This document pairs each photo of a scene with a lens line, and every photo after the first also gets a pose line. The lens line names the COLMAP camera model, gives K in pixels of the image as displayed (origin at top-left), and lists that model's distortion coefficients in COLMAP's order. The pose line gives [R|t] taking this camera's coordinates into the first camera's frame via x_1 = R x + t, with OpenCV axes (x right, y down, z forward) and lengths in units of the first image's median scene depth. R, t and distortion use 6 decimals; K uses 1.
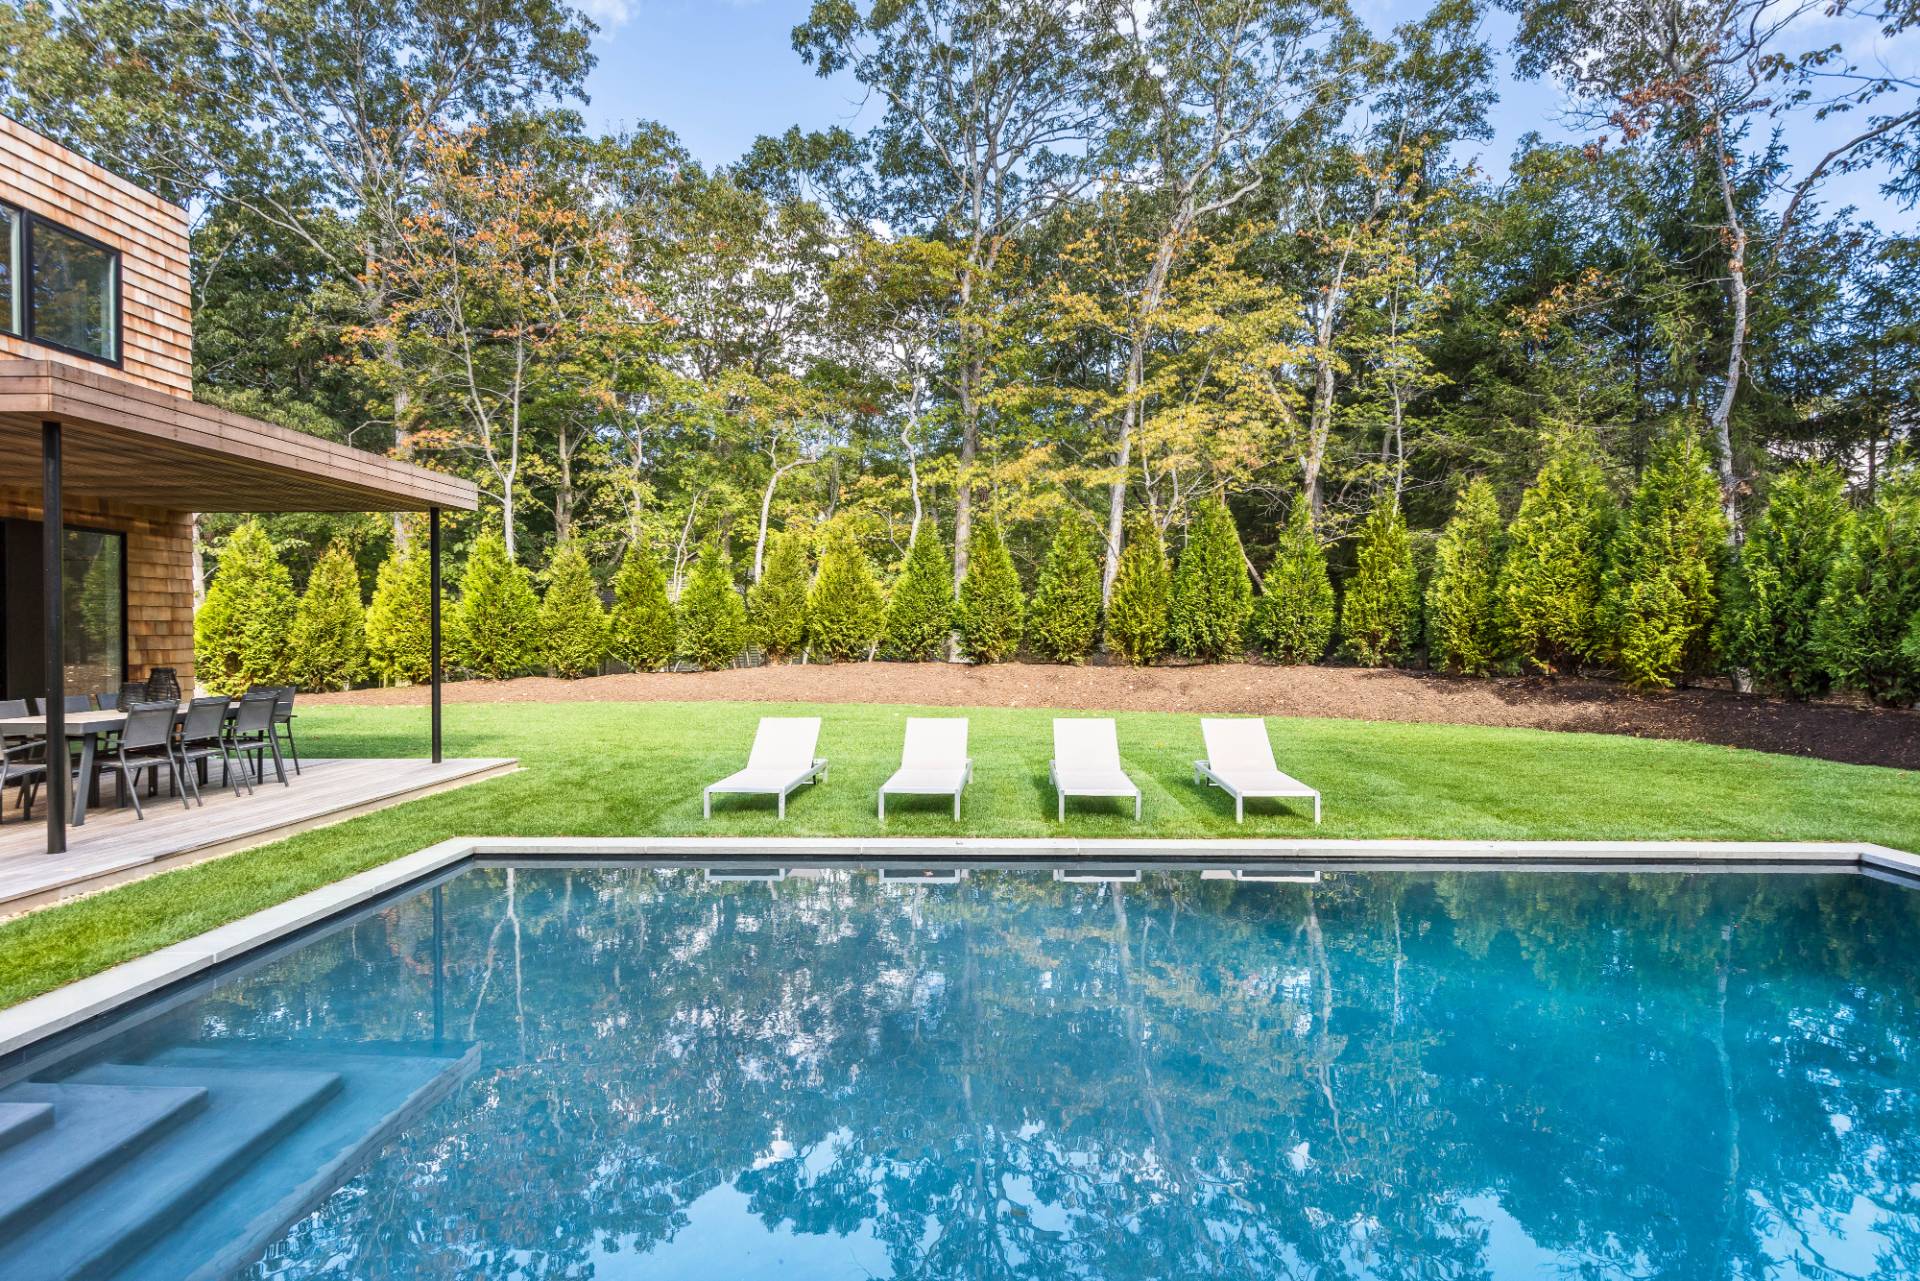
lens RADIAL K [[1018.3, 0, 968.3], [0, 1018.3, 641.5], [0, 0, 1]] dist [0.016546, -0.000278]
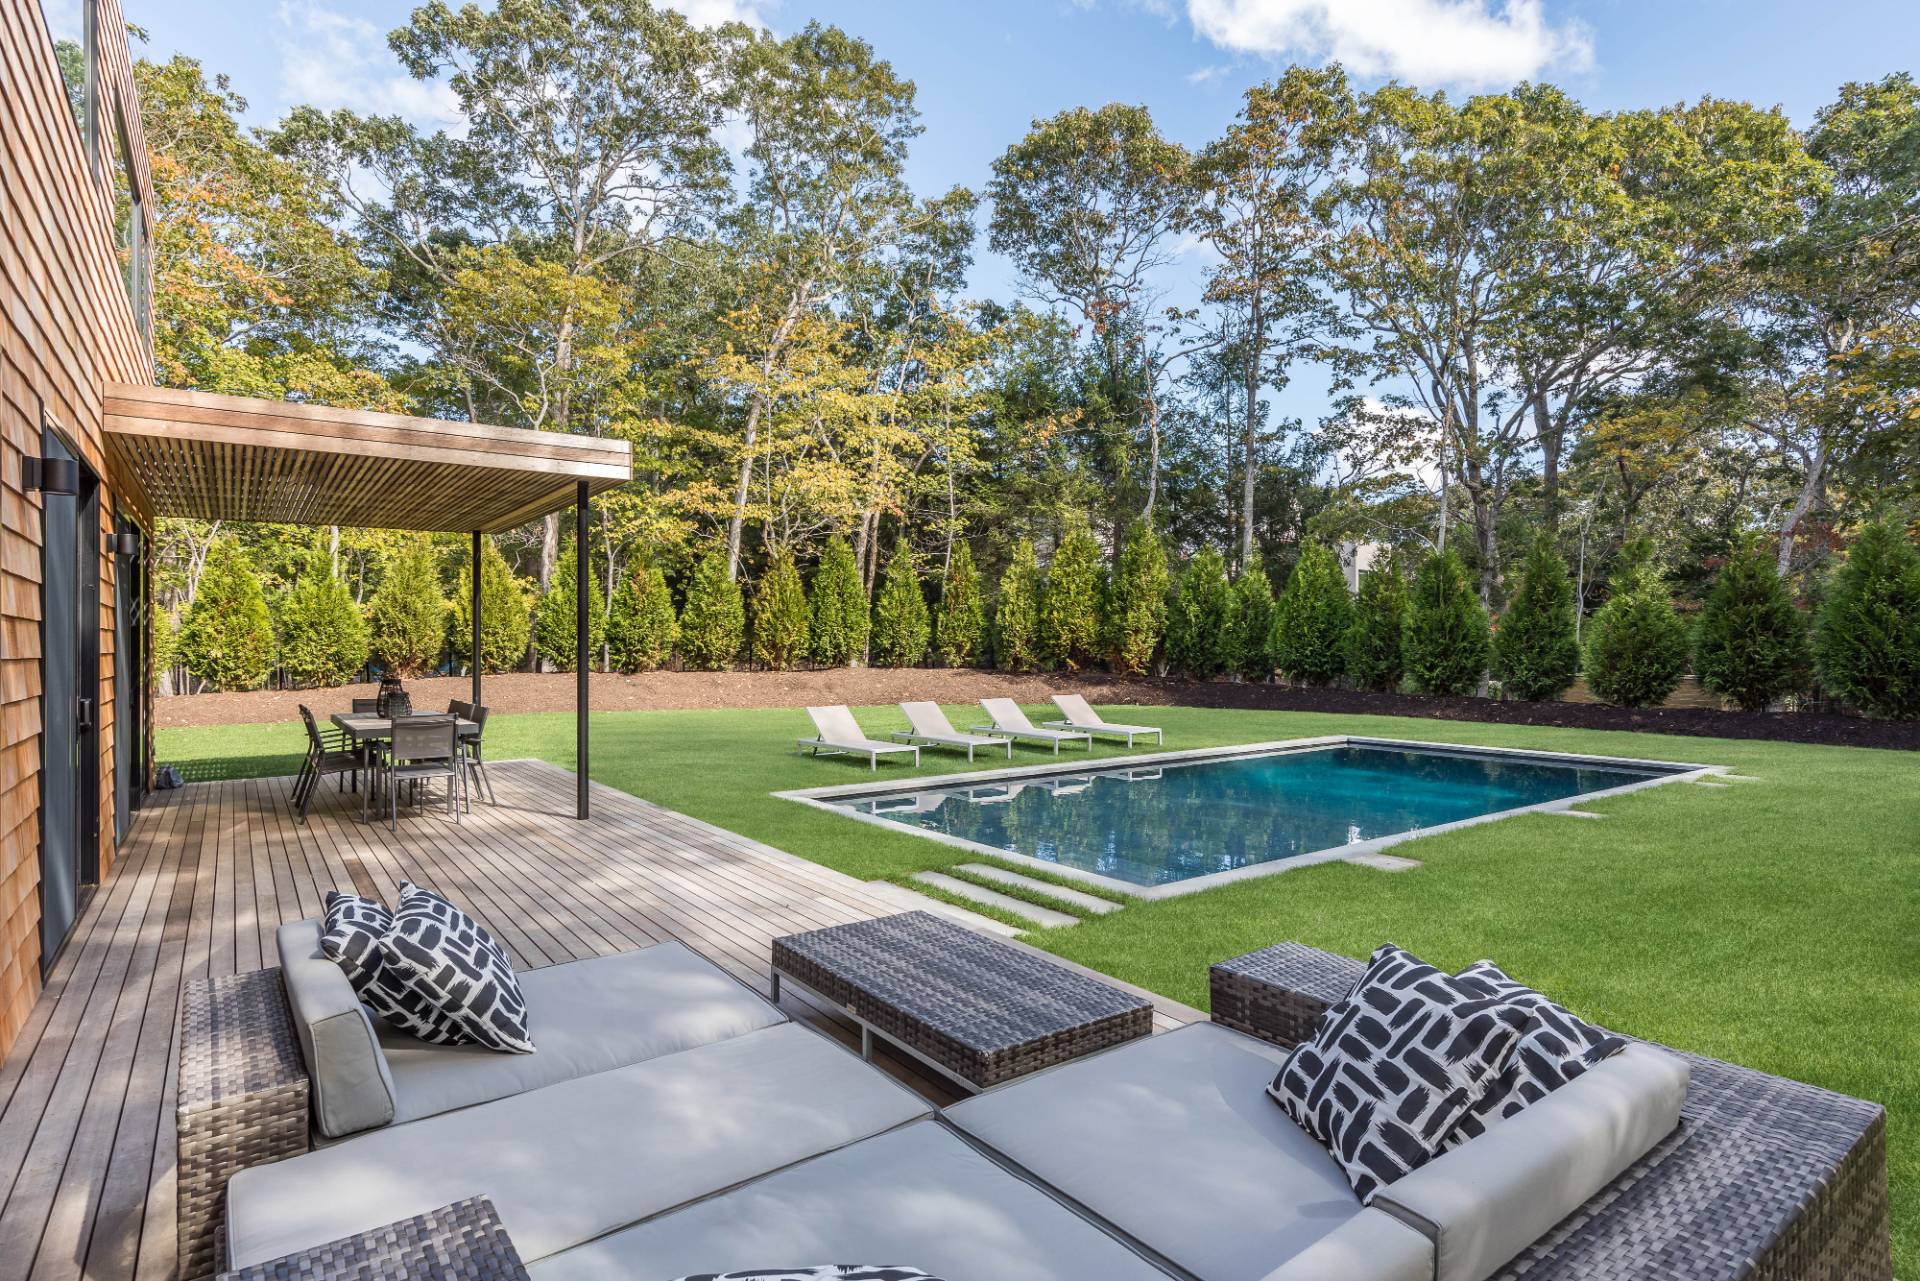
lens RADIAL K [[1018.3, 0, 958.0], [0, 1018.3, 631.9], [0, 0, 1]] dist [0.016546, -0.000278]
pose [[0.811491, 0.011020, 0.584261, -0.412088], [0.007691, 0.999534, -0.029535, 0.016543], [-0.584314, 0.028461, 0.811029, -0.126422]]
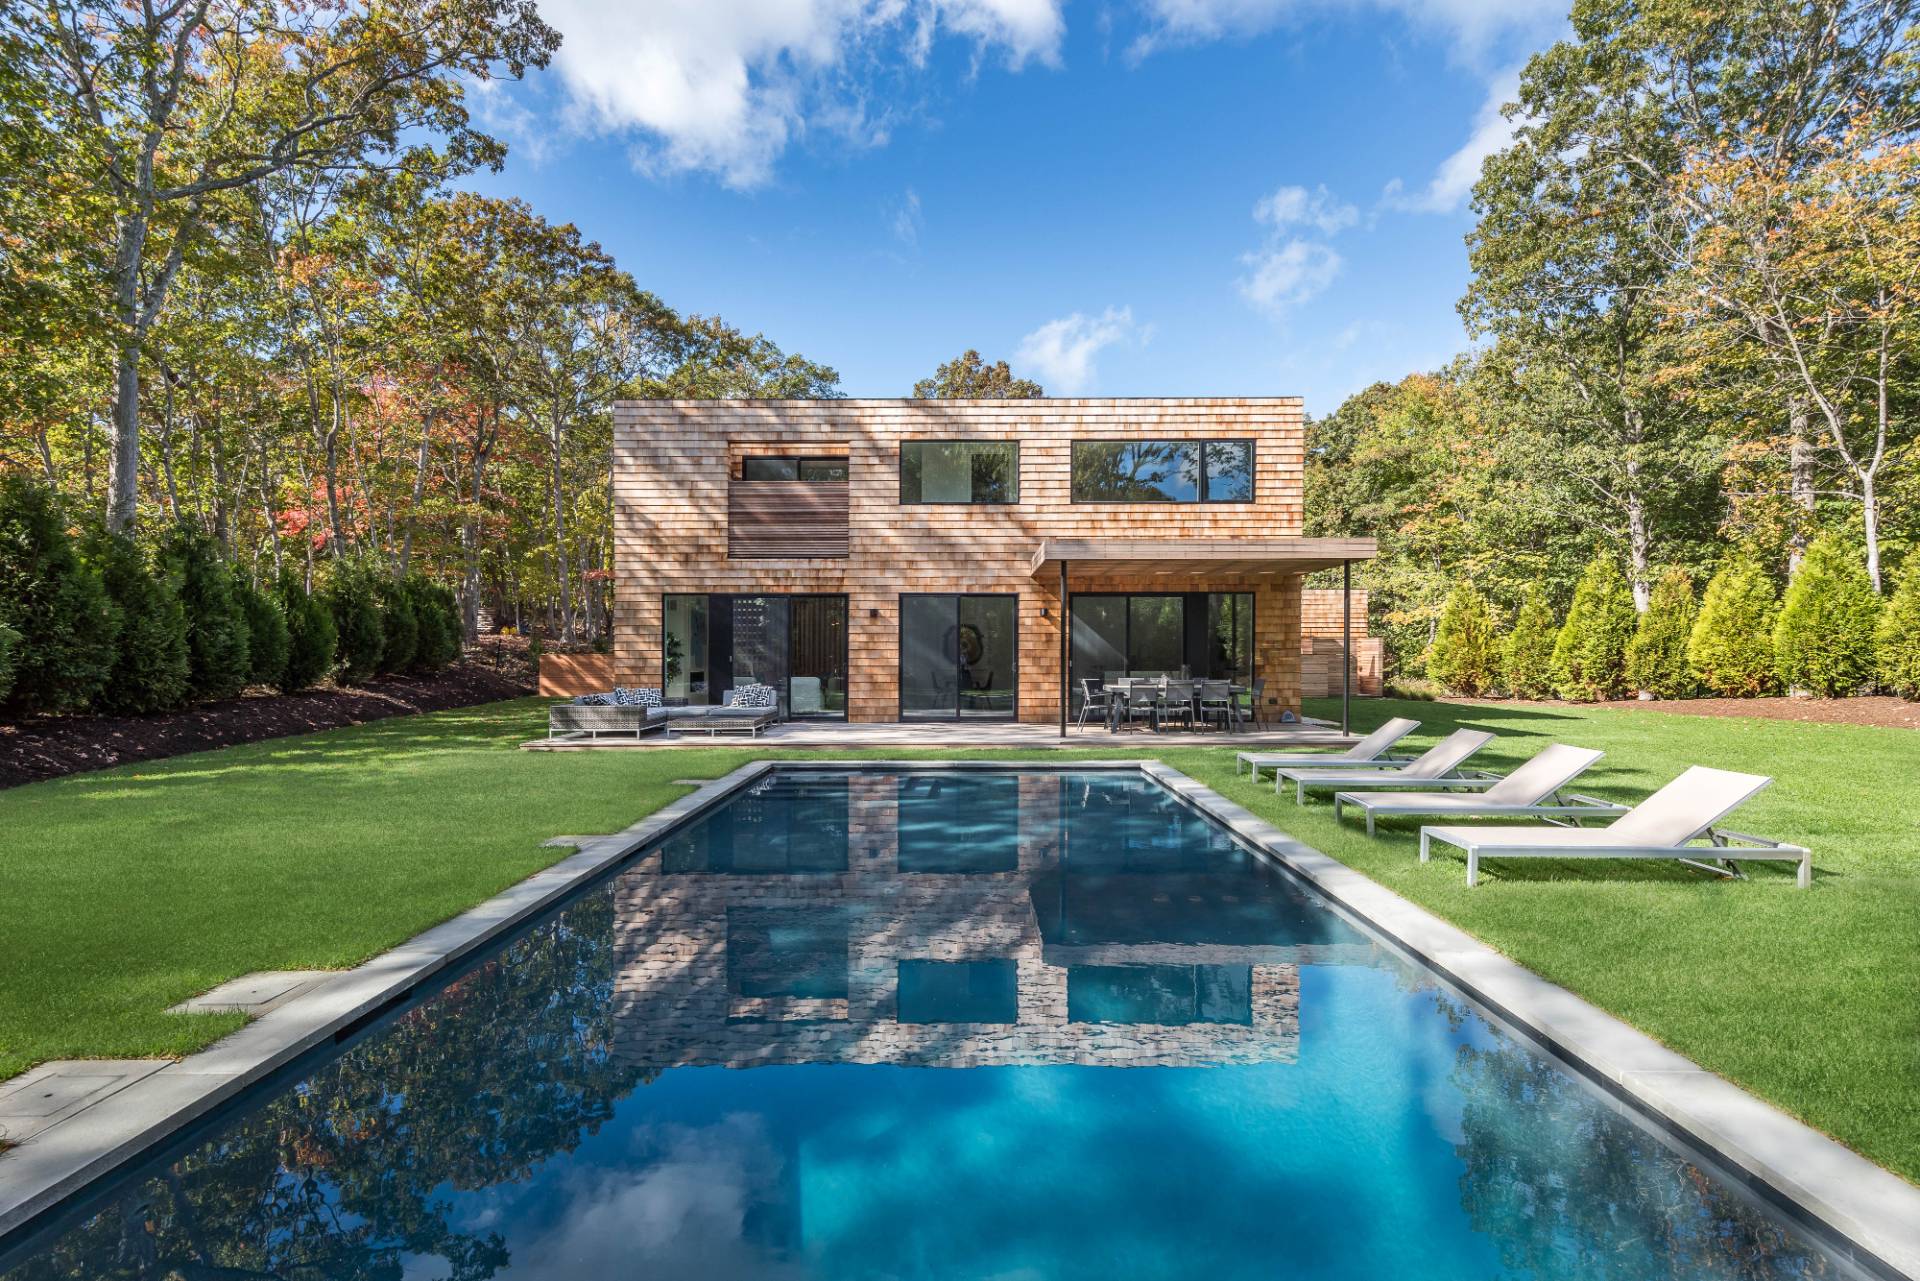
lens RADIAL K [[904.9, 0, 955.9], [0, 904.9, 645.5], [0, 0, 1]] dist [0.017658, 0.000214]
pose [[-0.021187, -0.004549, -0.999765, 0.467978], [-0.007880, 0.999959, -0.004383, -0.000057], [0.999744, 0.007785, -0.021222, 0.296688]]
